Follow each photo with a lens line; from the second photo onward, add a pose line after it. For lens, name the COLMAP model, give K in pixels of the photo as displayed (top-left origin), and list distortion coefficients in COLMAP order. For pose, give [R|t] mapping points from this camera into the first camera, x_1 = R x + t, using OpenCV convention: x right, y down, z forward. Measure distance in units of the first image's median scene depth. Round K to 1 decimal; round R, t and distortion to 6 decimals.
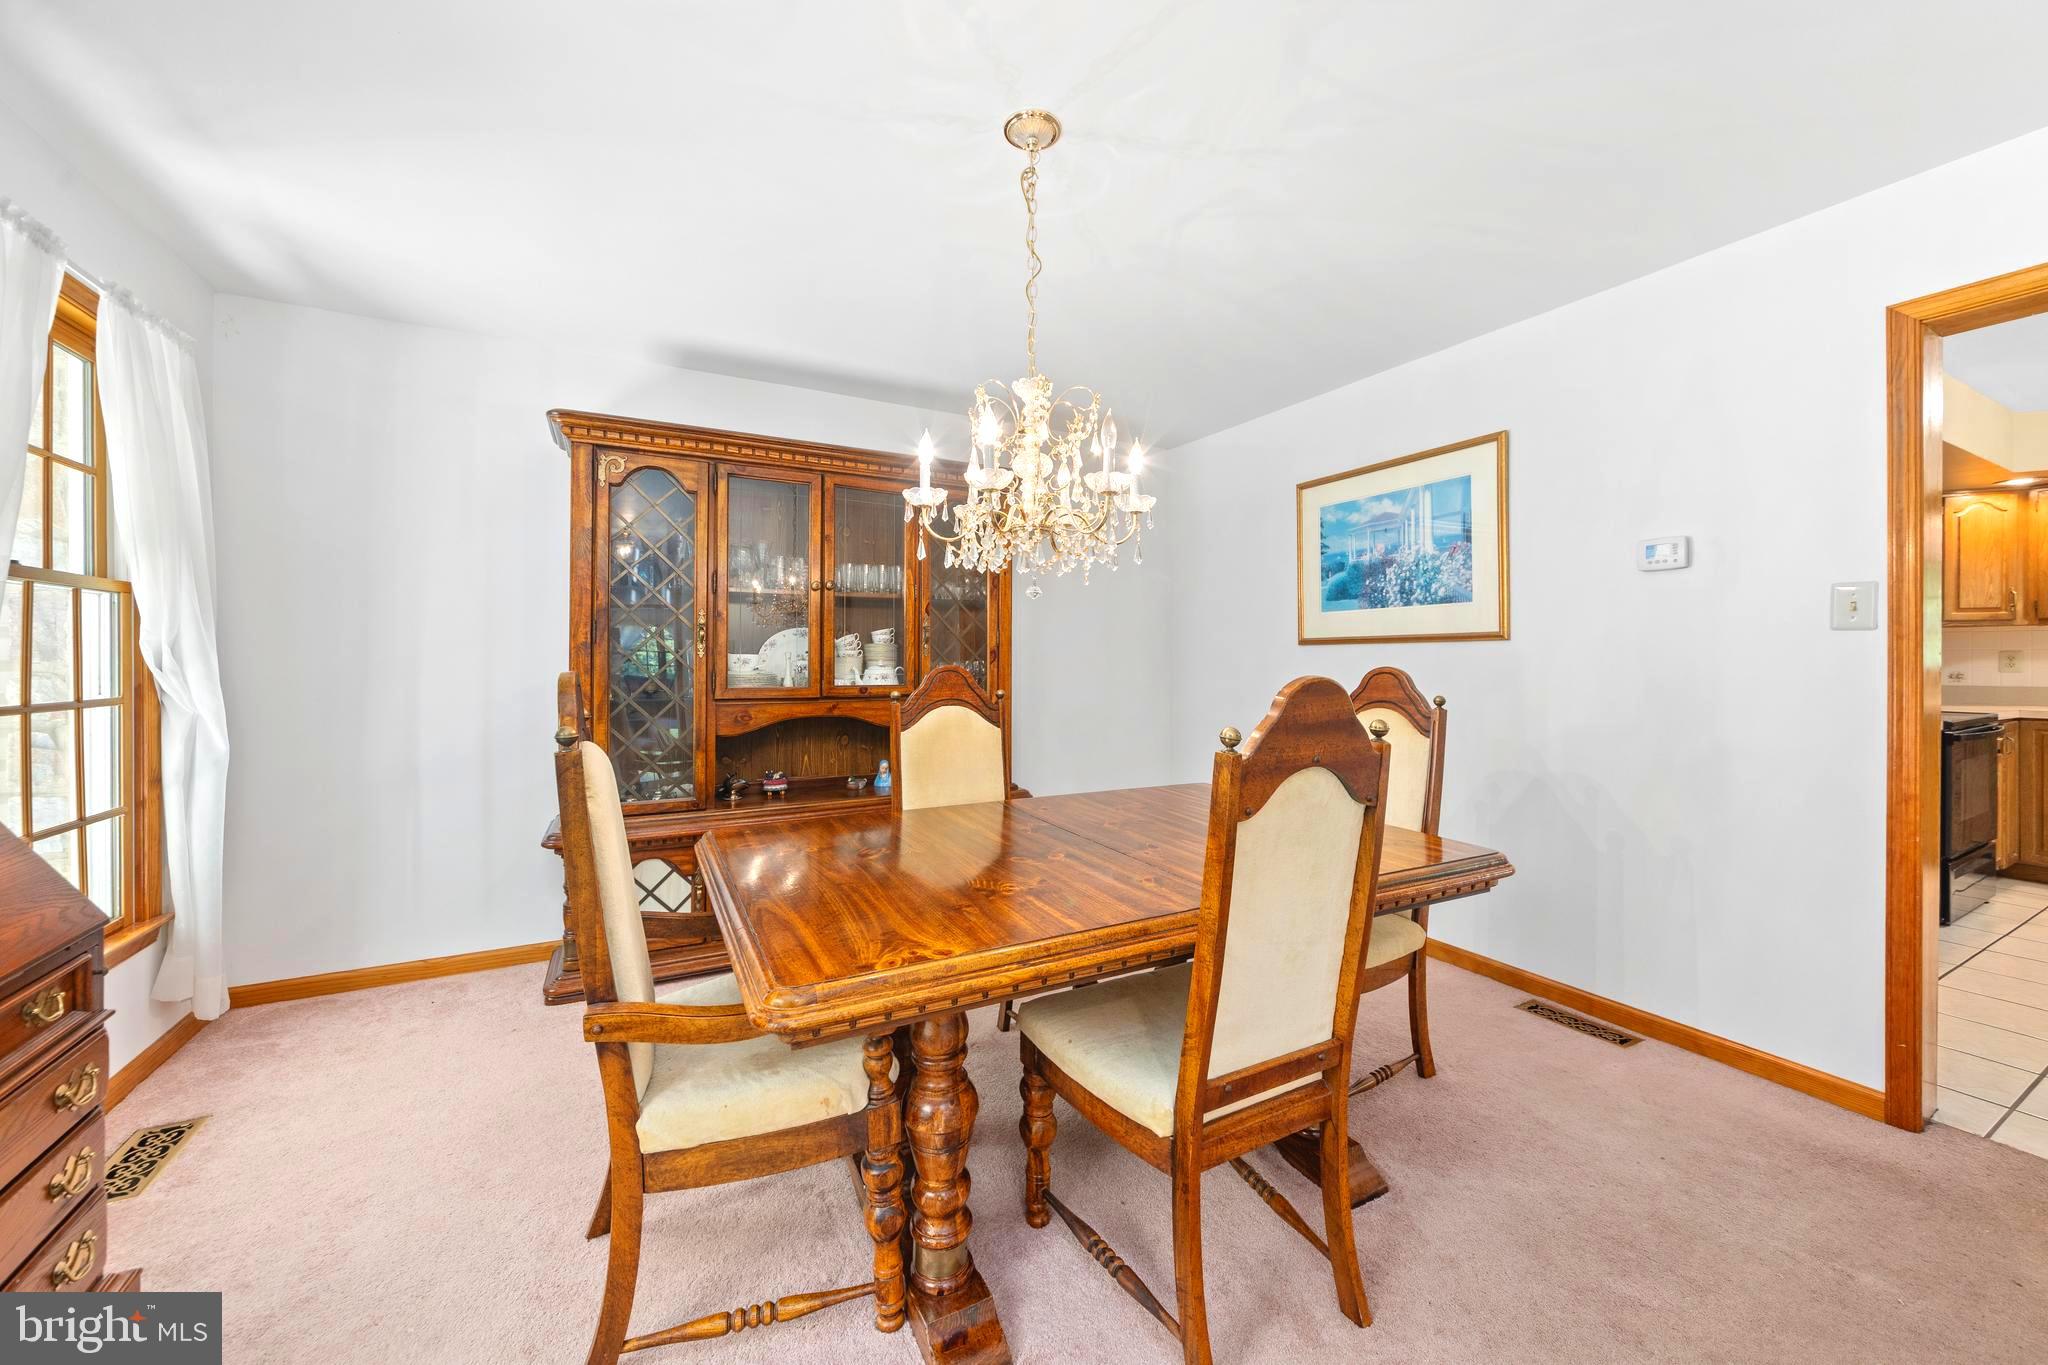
lens RADIAL K [[746.6, 0, 1021.3], [0, 746.6, 662.2], [0, 0, 1]] dist [0.000182, -0.001011]
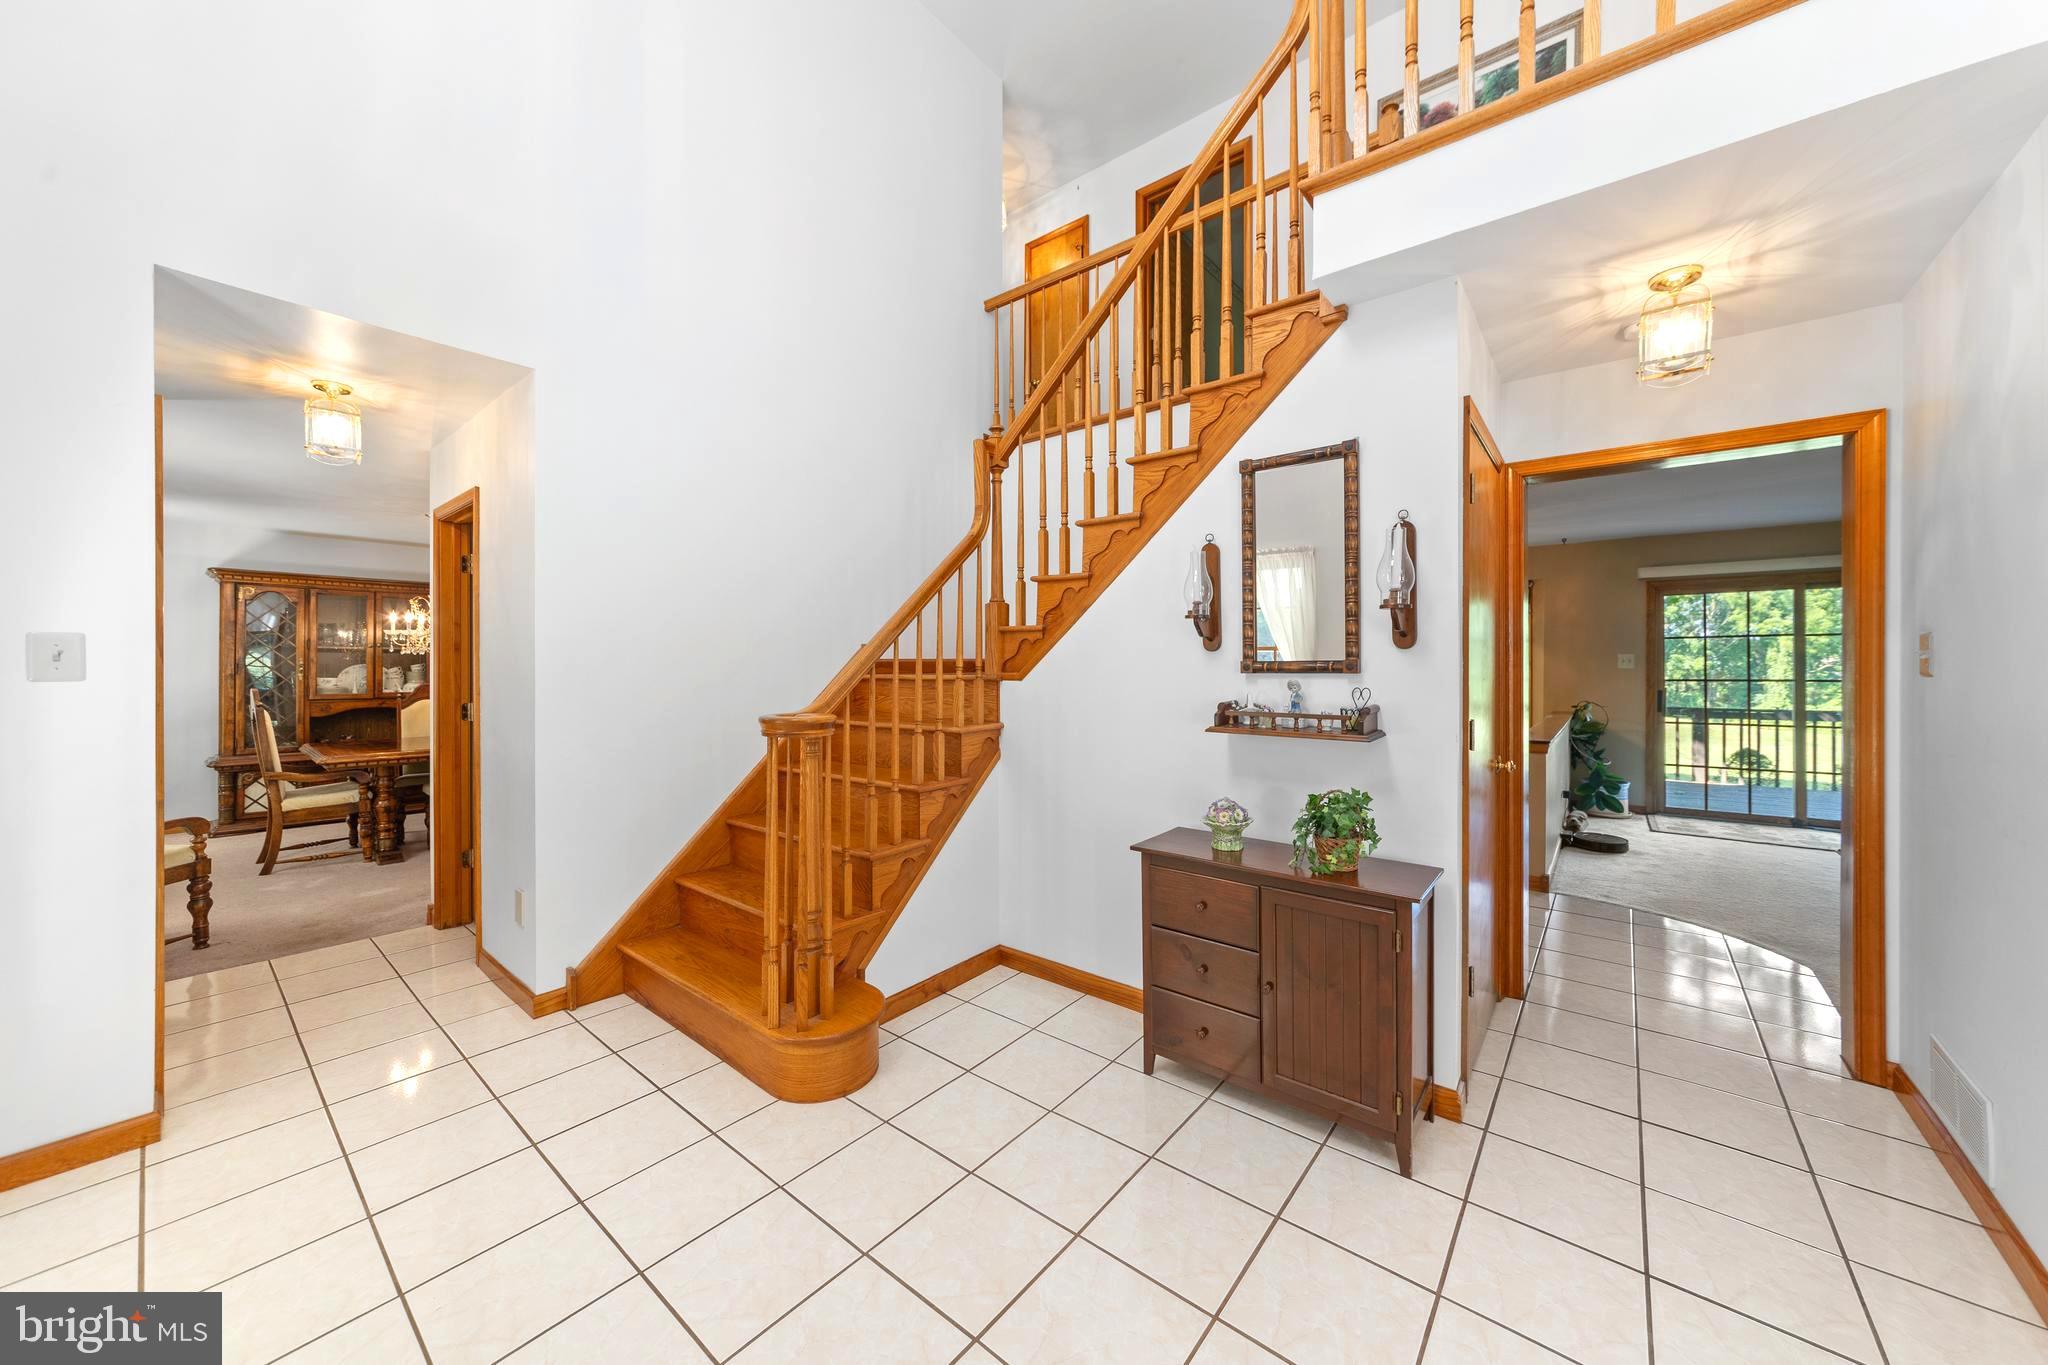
lens RADIAL K [[708.9, 0, 1027.4], [0, 708.9, 669.7], [0, 0, 1]] dist [-0.001674, 0.000278]
pose [[0.922029, -0.002016, 0.387116, 0.698794], [0.002465, 0.999997, -0.000665, -0.029400], [-0.387113, 0.001568, 0.922031, -1.659618]]
